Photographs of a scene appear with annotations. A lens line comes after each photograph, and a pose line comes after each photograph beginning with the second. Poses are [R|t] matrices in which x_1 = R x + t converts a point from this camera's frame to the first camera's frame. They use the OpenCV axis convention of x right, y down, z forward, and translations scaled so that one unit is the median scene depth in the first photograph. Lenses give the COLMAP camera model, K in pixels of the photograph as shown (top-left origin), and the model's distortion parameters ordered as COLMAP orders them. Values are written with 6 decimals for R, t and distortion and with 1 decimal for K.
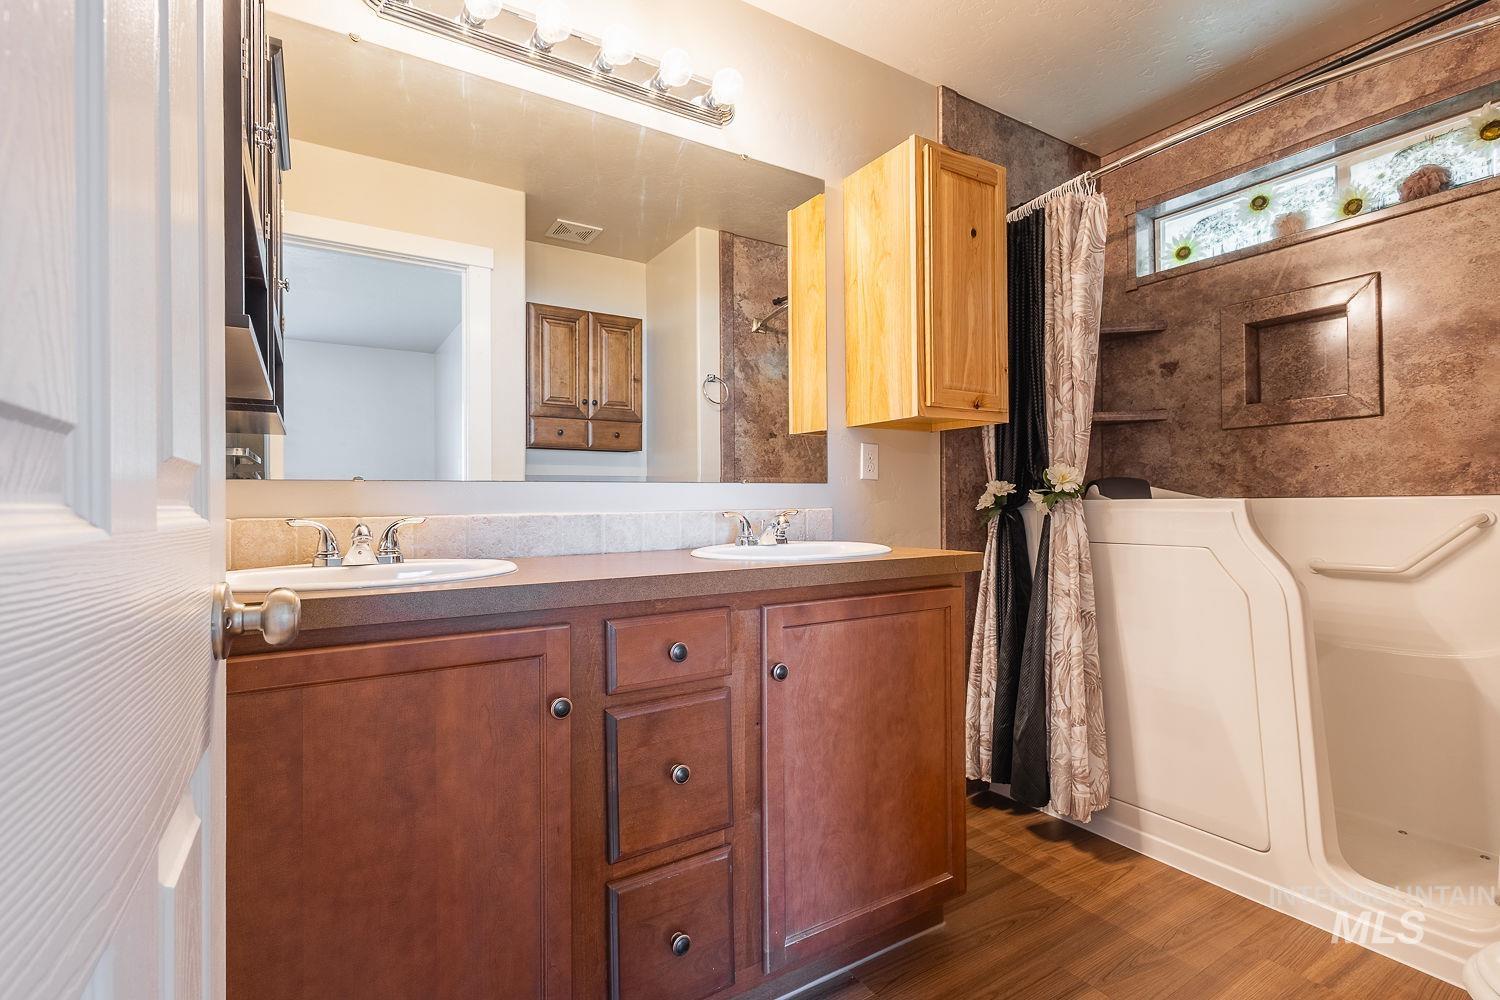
lens RADIAL K [[696.3, 0, 750.0], [0, 696.3, 500.0], [0, 0, 1]] dist [0.003844, 0.000042]
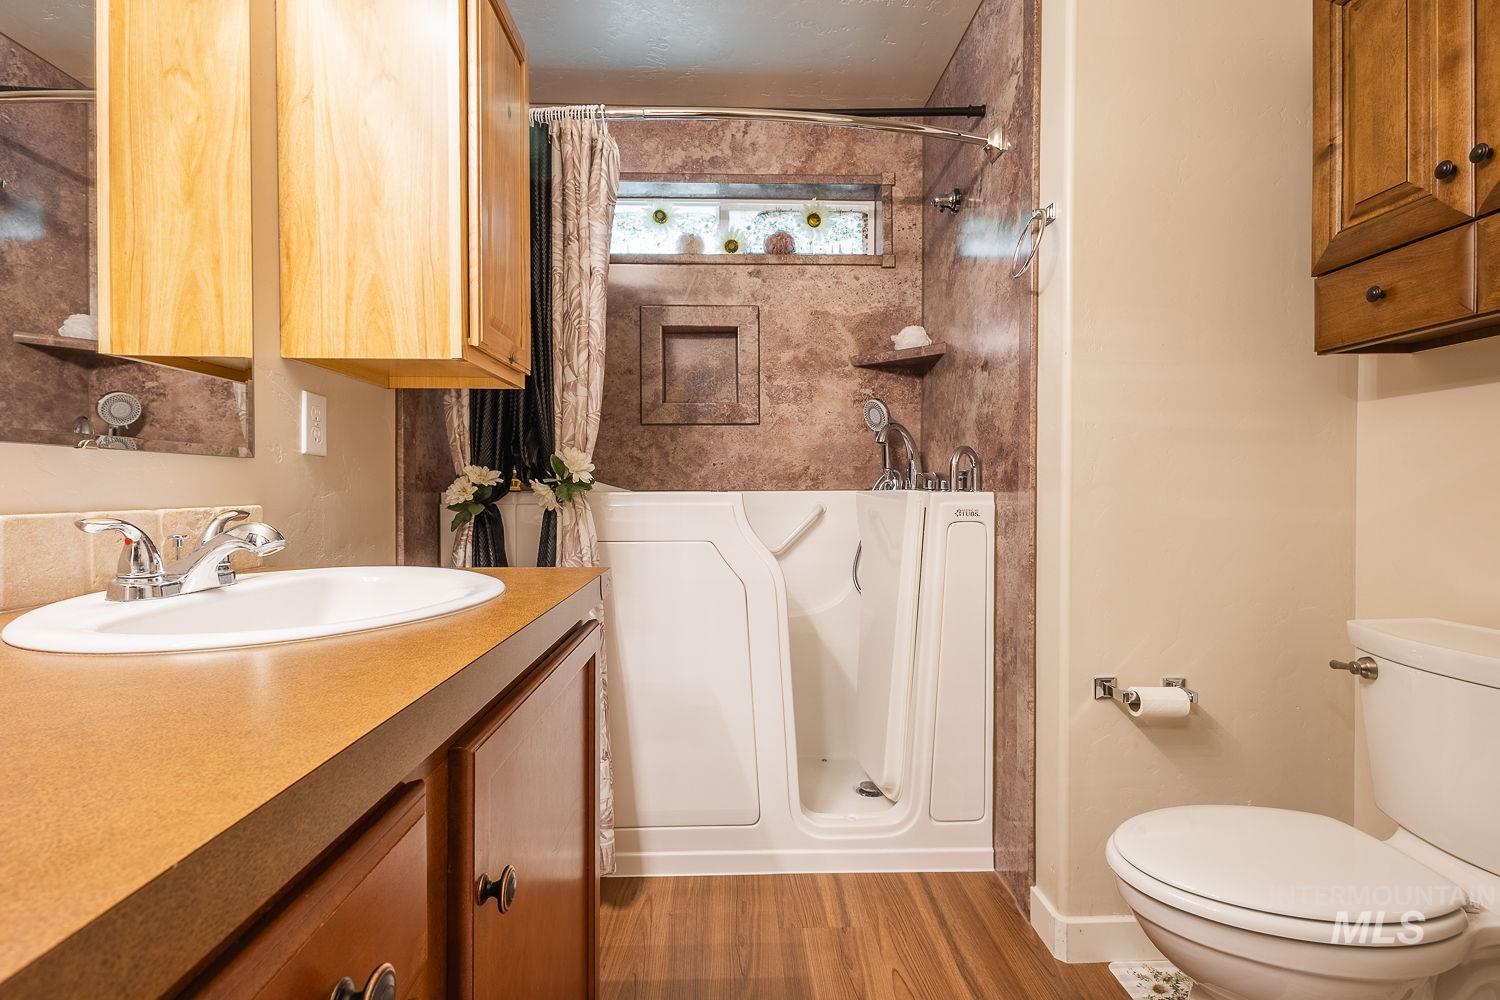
lens RADIAL K [[696.3, 0, 750.0], [0, 696.3, 500.0], [0, 0, 1]] dist [0.003844, 0.000042]
pose [[0.502629, -0.003635, 0.864494, -0.153482], [-0.008410, 0.999923, 0.009094, 0.000053], [-0.864461, -0.011841, 0.502560, 0.398609]]
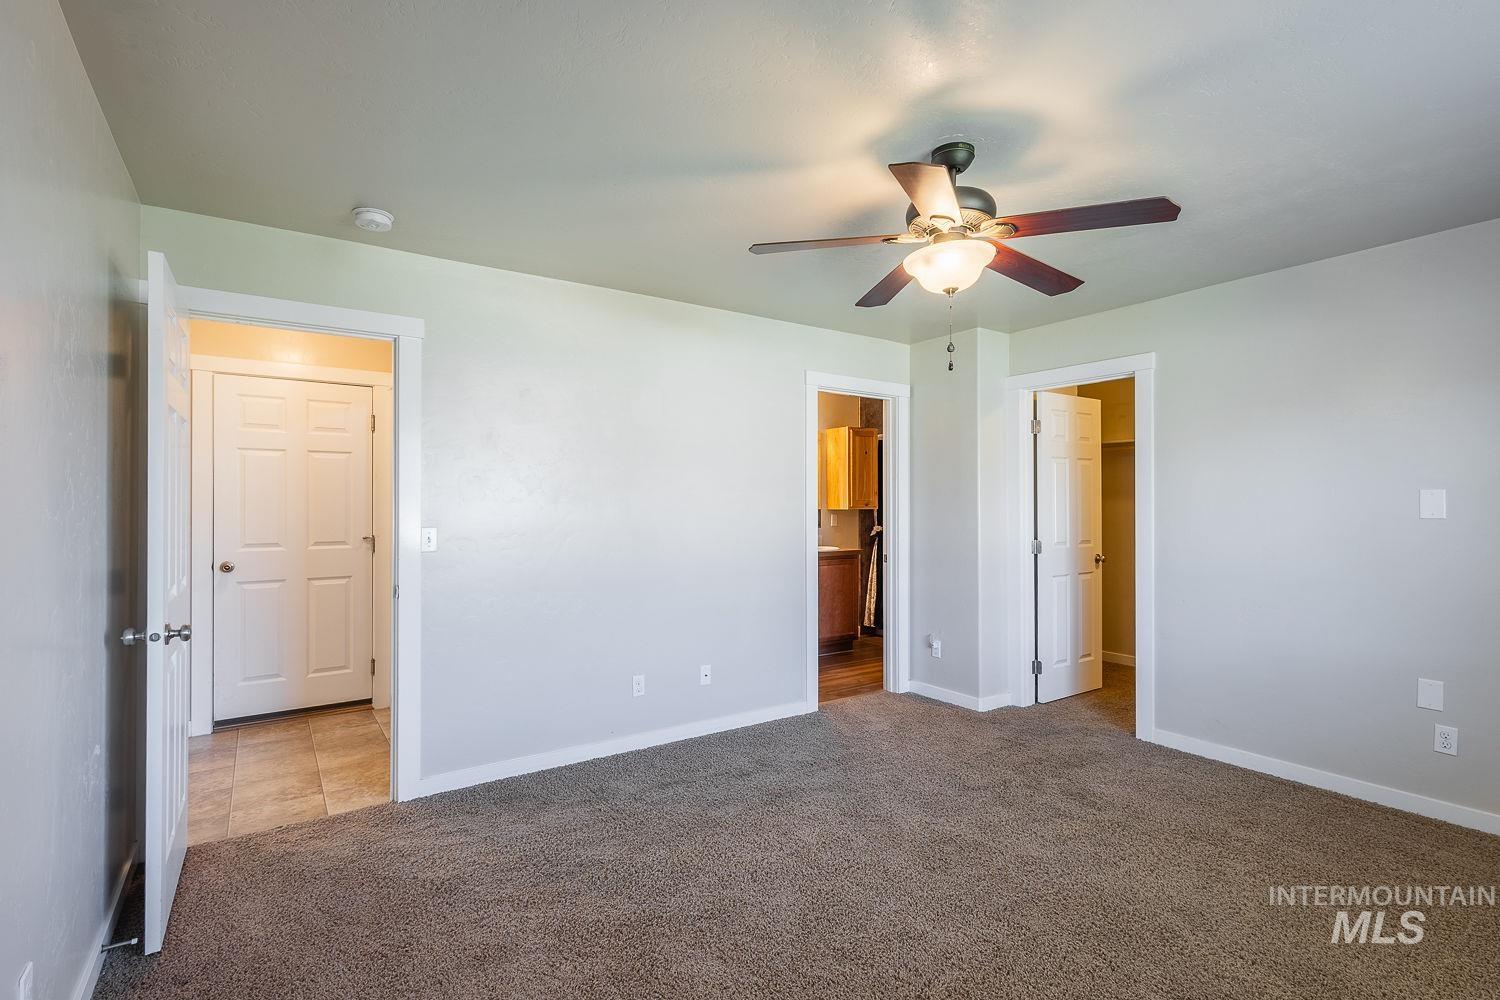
lens RADIAL K [[696.3, 0, 750.0], [0, 696.3, 500.0], [0, 0, 1]] dist [0.003844, 0.000042]
pose [[0.999170, 0.004172, 0.040518, -0.335362], [-0.004235, 0.999990, 0.001466, -0.154219], [-0.040511, -0.001636, 0.999178, -2.121308]]
